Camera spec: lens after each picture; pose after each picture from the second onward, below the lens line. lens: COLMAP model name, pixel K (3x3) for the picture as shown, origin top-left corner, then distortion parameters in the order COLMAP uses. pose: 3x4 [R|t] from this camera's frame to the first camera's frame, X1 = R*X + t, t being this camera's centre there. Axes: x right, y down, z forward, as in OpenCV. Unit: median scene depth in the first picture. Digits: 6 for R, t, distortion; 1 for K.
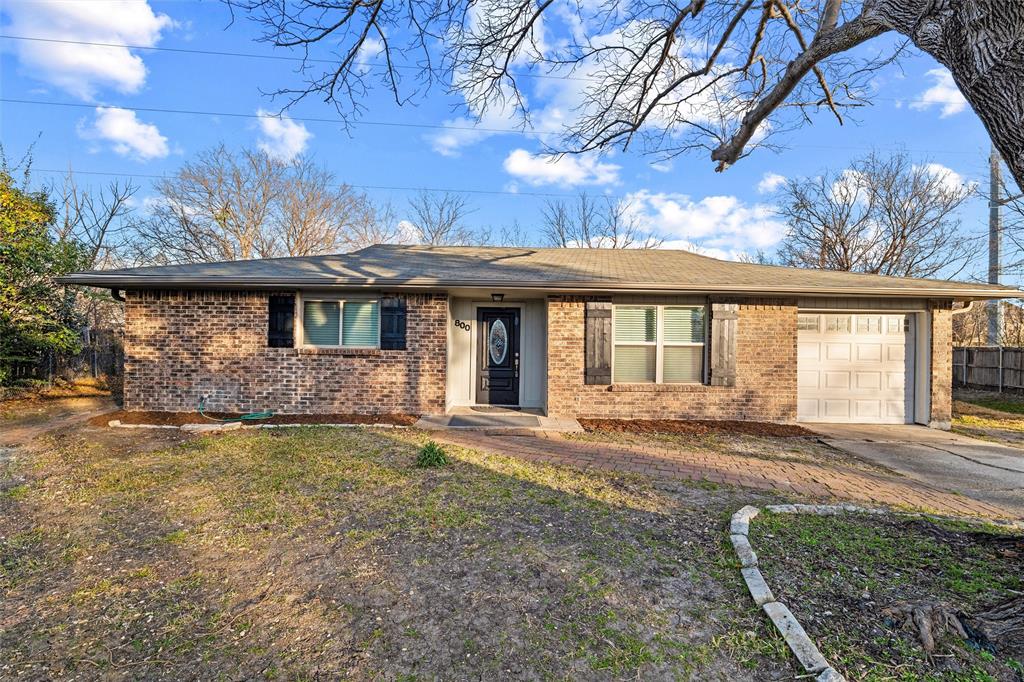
lens RADIAL K [[410.3, 0, 511.9], [0, 410.3, 341.1], [0, 0, 1]] dist [-0.001833, -0.000005]
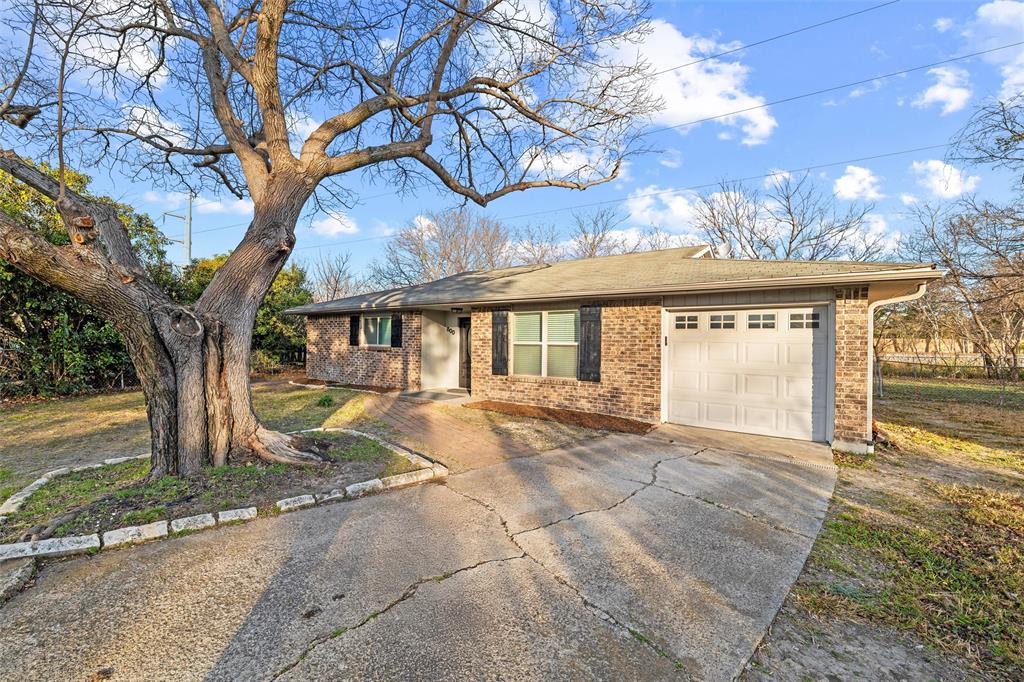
lens RADIAL K [[410.3, 0, 513.8], [0, 410.3, 340.6], [0, 0, 1]] dist [-0.001833, -0.000005]
pose [[0.809777, -0.005548, -0.586712, 0.994040], [-0.002844, 0.999906, -0.013381, 0.014787], [0.586731, 0.012504, 0.809685, -0.014690]]
